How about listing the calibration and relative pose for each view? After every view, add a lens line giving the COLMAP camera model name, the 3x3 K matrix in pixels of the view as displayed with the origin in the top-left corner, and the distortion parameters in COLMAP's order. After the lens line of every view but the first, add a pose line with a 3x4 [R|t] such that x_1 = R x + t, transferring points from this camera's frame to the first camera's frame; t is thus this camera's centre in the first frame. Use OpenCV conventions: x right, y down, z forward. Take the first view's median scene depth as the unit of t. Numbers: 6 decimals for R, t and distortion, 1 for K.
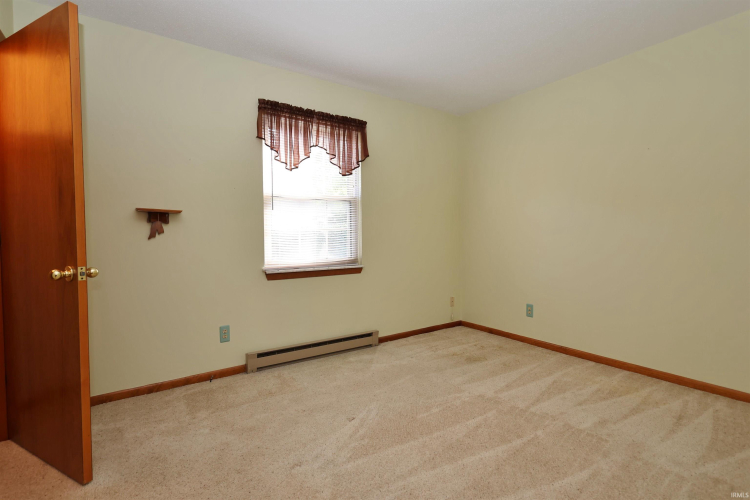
lens RADIAL K [[352.4, 0, 375.0], [0, 352.4, 250.0], [0, 0, 1]] dist [0.002283, -0.000179]
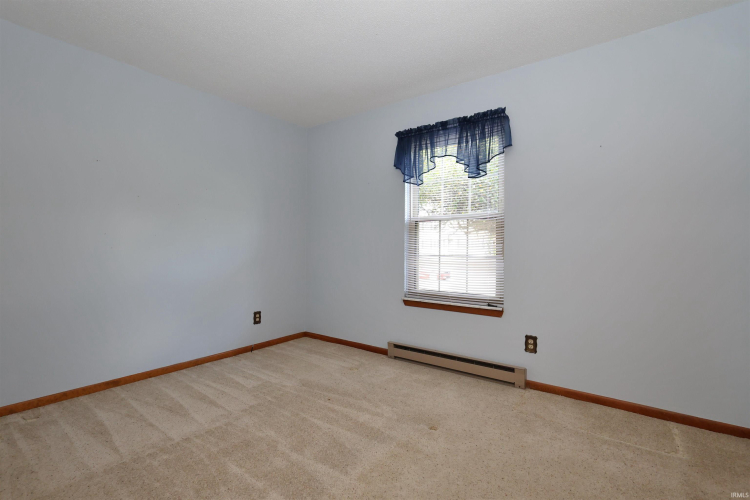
lens RADIAL K [[352.4, 0, 375.0], [0, 352.4, 250.0], [0, 0, 1]] dist [0.002283, -0.000179]
pose [[0.321804, 0.001876, -0.946805, 0.873732], [-0.047344, 0.998779, -0.014113, -0.003826], [0.945622, 0.049367, 0.321500, 0.607915]]
